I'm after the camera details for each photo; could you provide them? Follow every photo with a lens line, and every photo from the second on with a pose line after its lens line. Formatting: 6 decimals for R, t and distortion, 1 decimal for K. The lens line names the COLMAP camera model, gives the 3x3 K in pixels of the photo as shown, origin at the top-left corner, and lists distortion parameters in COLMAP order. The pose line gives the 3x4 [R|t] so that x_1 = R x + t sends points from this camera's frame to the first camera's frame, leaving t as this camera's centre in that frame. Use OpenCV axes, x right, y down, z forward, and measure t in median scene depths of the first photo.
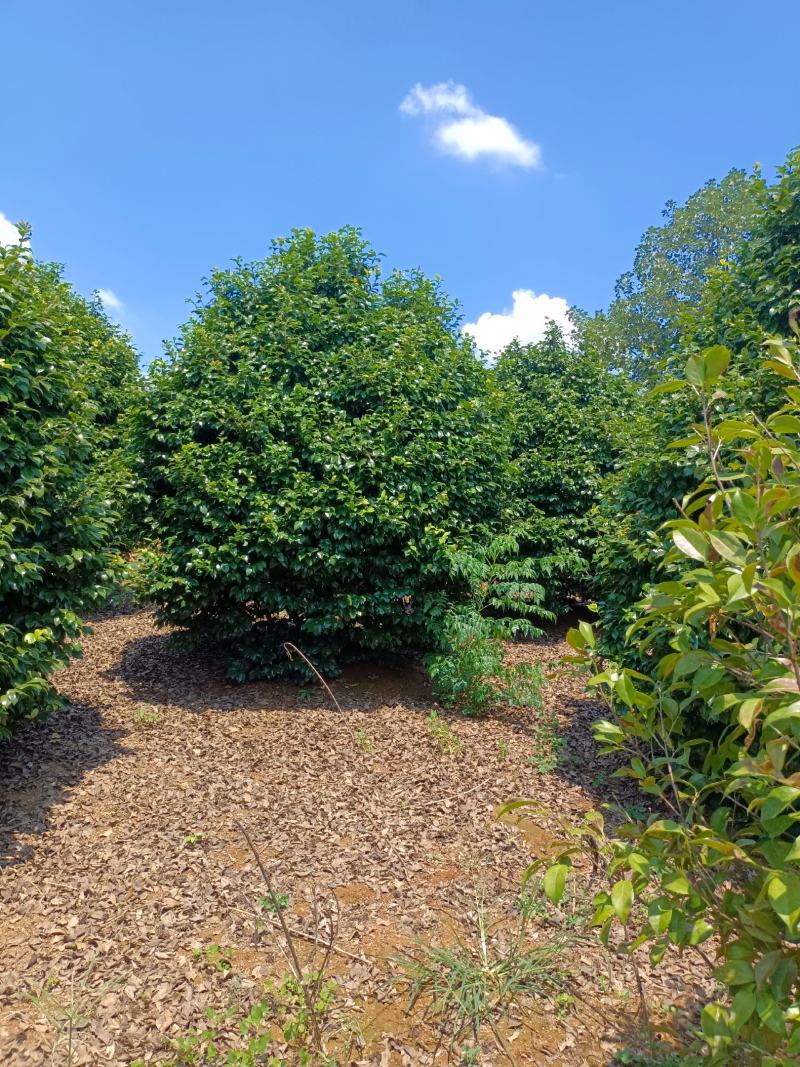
lens RADIAL K [[790.7, 0, 405.7], [0, 790.7, 523.6], [0, 0, 1]] dist [0.038375, -0.050826]
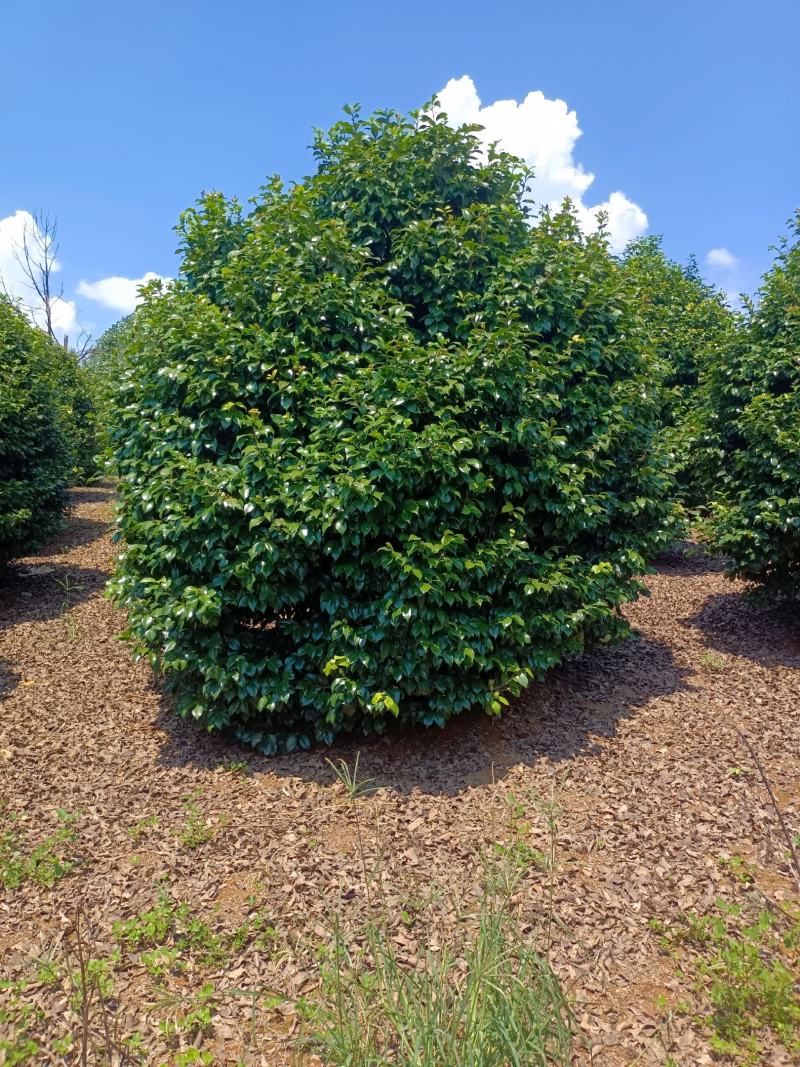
lens RADIAL K [[790.7, 0, 401.0], [0, 790.7, 533.9], [0, 0, 1]] dist [0.038375, -0.050826]
pose [[0.740081, 0.034930, -0.671610, 0.090050], [0.003271, 0.998451, 0.055533, 0.020529], [0.672509, -0.043295, 0.738821, -0.059234]]
